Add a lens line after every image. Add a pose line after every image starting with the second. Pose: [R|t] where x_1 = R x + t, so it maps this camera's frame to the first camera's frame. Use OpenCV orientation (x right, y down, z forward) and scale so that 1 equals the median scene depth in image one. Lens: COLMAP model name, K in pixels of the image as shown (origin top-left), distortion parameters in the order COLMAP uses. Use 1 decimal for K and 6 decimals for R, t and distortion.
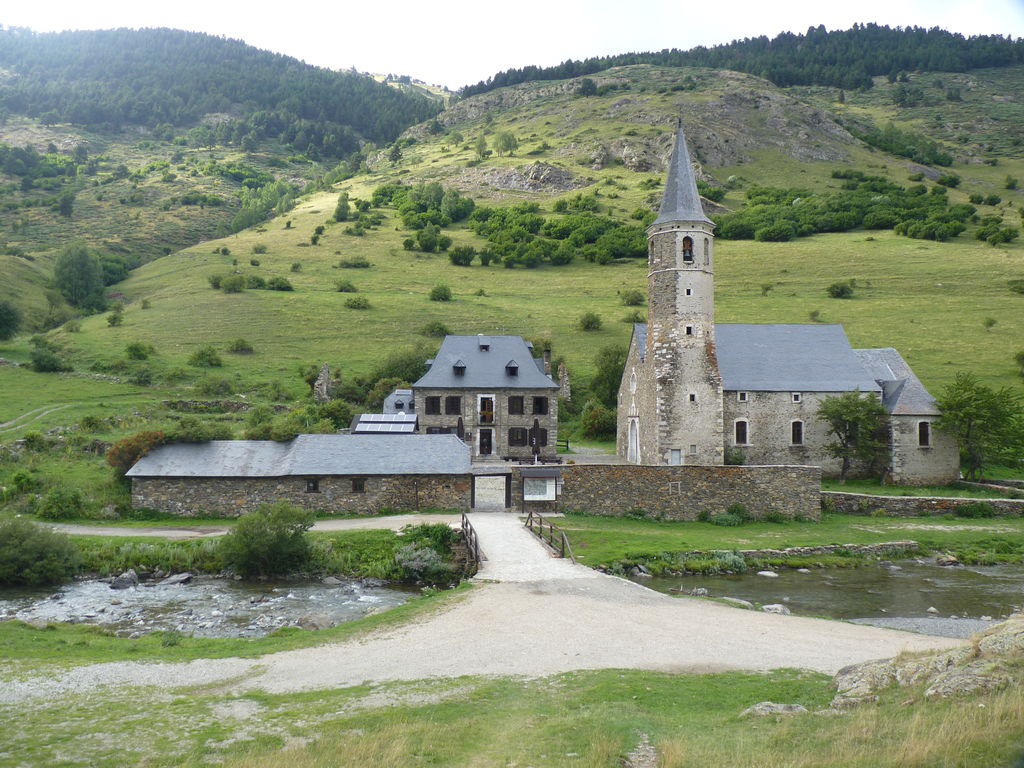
lens RADIAL K [[827.3, 0, 504.2], [0, 827.3, 385.5], [0, 0, 1]] dist [-0.008169, -0.003876]
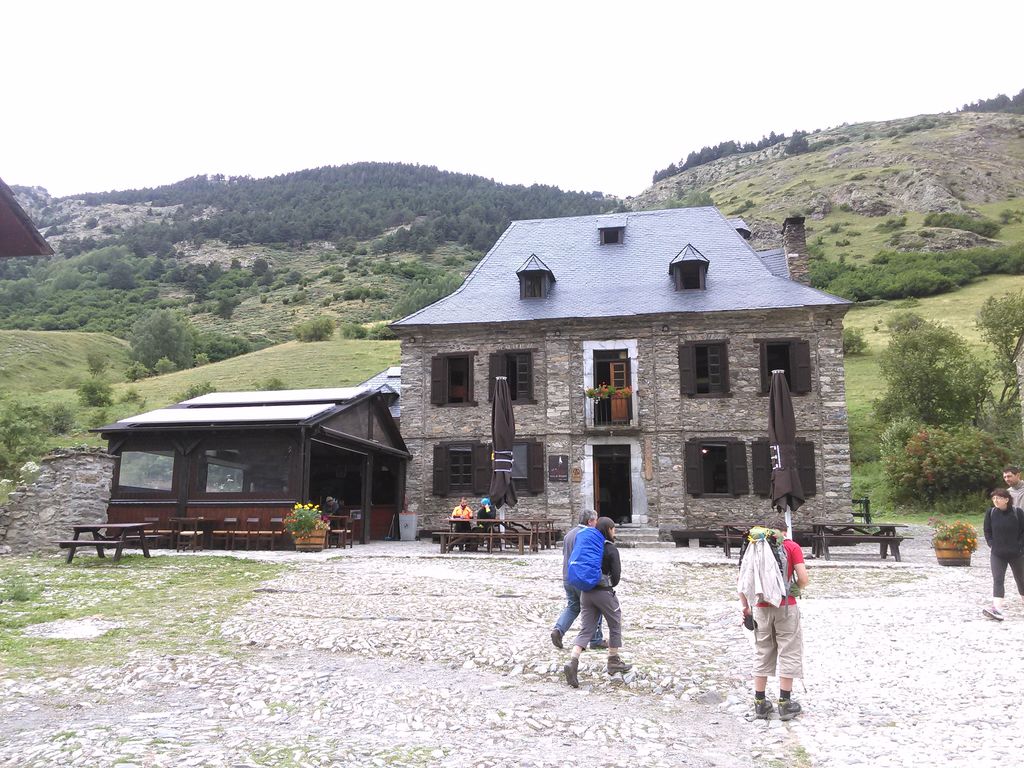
lens RADIAL K [[842.5, 0, 511.3], [0, 842.5, 380.2], [0, 0, 1]] dist [0.047960, -0.060965]
pose [[0.971894, -0.050515, -0.229935, 0.004821], [0.014719, 0.987835, -0.154807, 0.022759], [0.234958, 0.147071, 0.960815, 0.196239]]
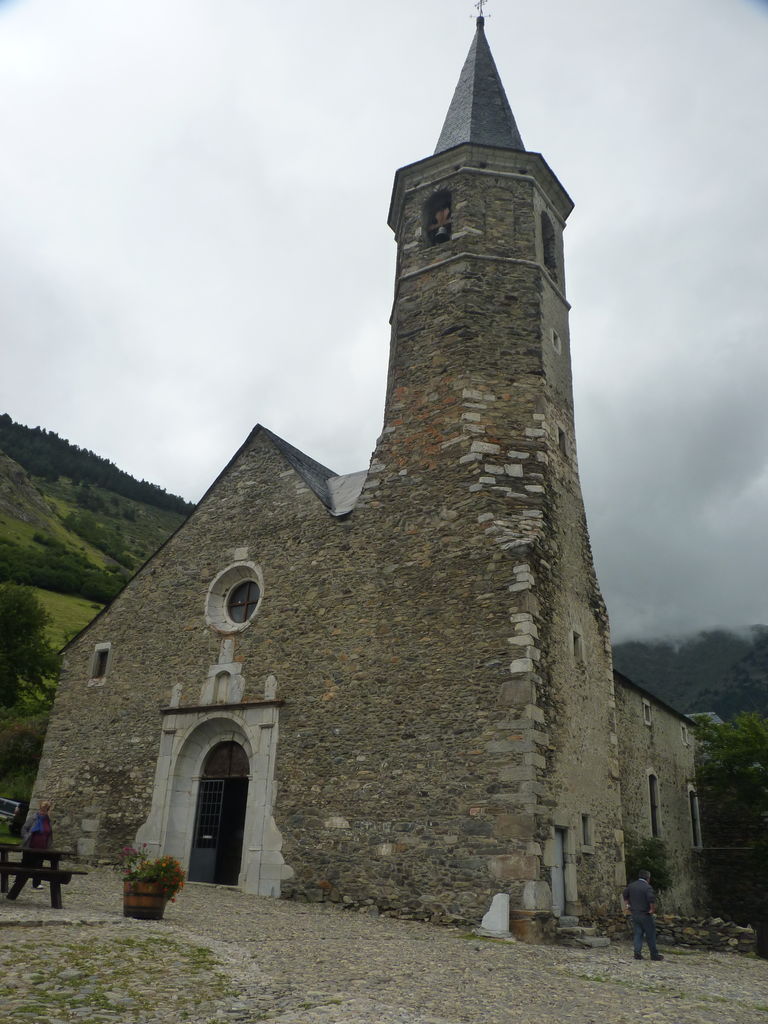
lens RADIAL K [[827.3, 0, 386.4], [0, 827.3, 514.1], [0, 0, 1]] dist [-0.008169, -0.003876]
pose [[0.615981, 0.339633, 0.710786, -0.009962], [-0.083940, 0.925448, -0.369460, 0.022092], [-0.783276, 0.167917, 0.598567, 0.223478]]
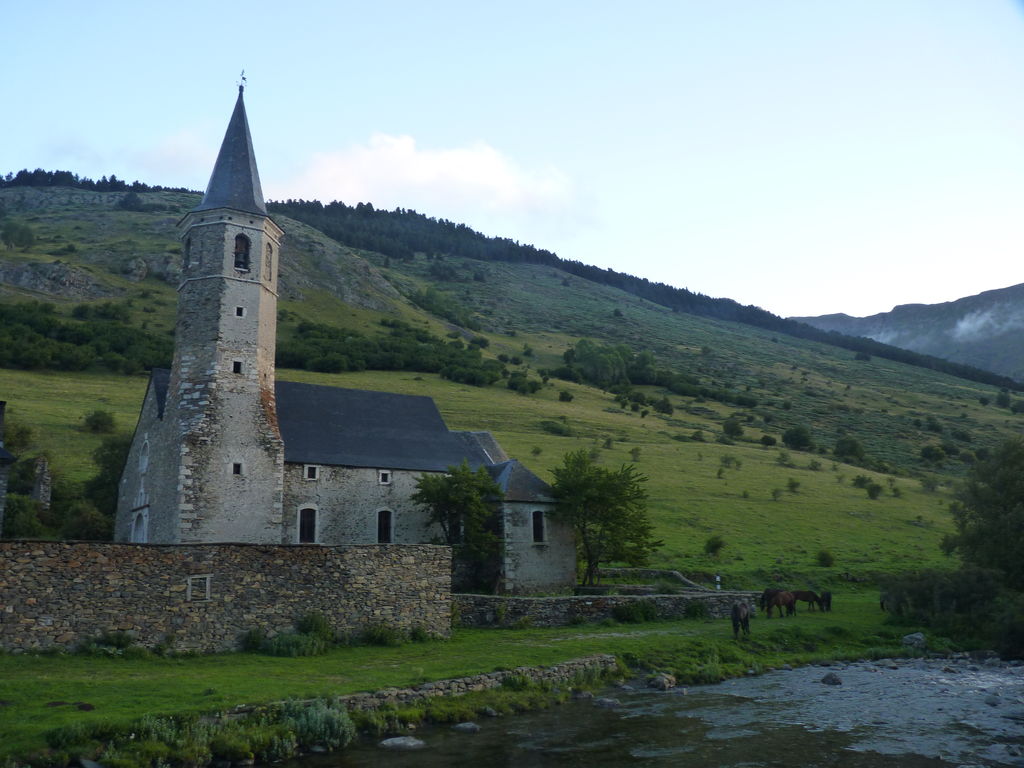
lens RADIAL K [[827.3, 0, 506.6], [0, 827.3, 384.3], [0, 0, 1]] dist [-0.008169, -0.003876]
pose [[0.855877, 0.092717, 0.508801, 0.018691], [0.004929, 0.982292, -0.187291, 0.018562], [-0.517156, 0.162806, 0.840264, 0.086377]]
